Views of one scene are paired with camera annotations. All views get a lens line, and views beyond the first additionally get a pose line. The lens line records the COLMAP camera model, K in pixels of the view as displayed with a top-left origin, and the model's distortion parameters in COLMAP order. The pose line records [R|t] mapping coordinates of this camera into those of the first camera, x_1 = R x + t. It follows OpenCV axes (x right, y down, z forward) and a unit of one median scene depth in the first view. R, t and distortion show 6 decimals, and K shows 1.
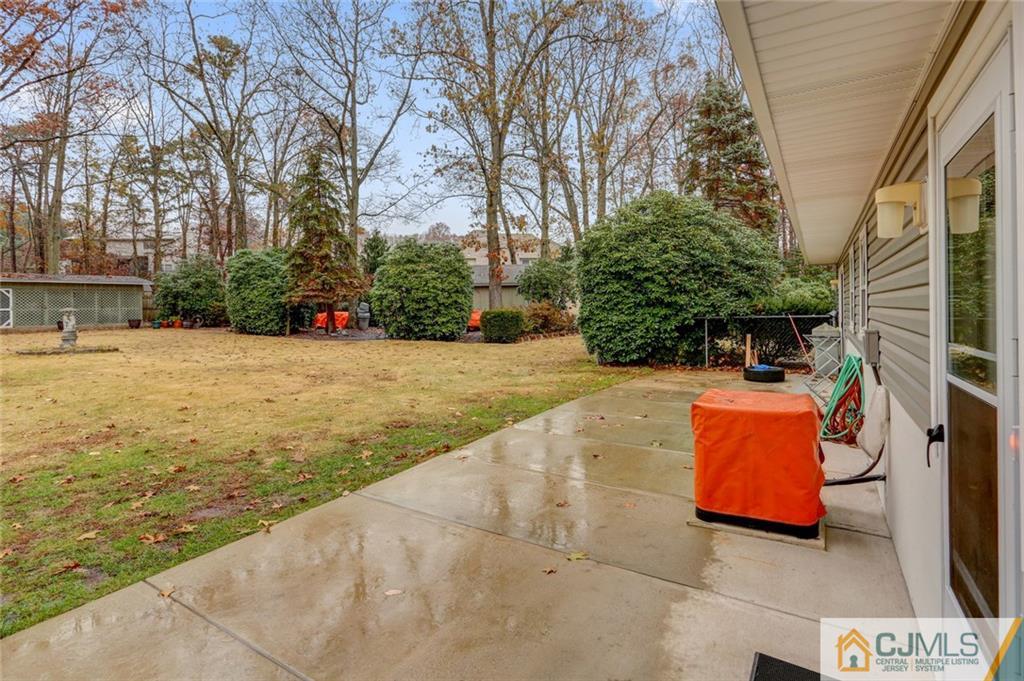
lens RADIAL K [[495.0, 0, 504.4], [0, 495.0, 307.5], [0, 0, 1]] dist [-0.009952, 0.005143]
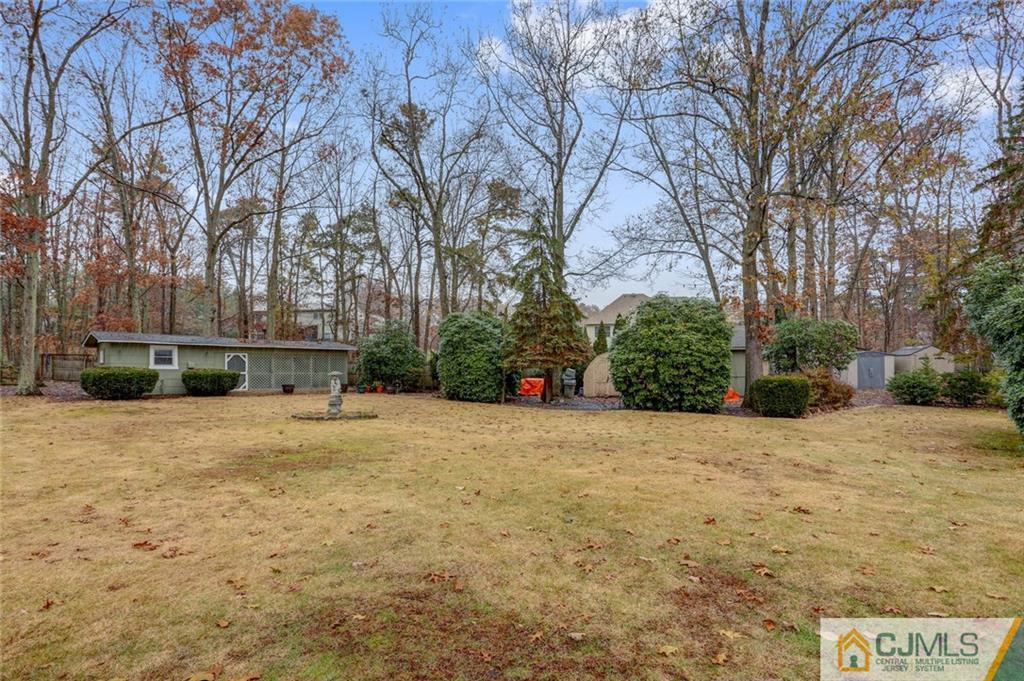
lens RADIAL K [[495.0, 0, 523.6], [0, 495.0, 372.8], [0, 0, 1]] dist [-0.009952, 0.005143]
pose [[0.980594, 0.006677, -0.195937, -0.216082], [-0.007675, 0.999961, -0.004335, 0.003044], [0.195901, 0.005754, 0.980607, 0.080930]]
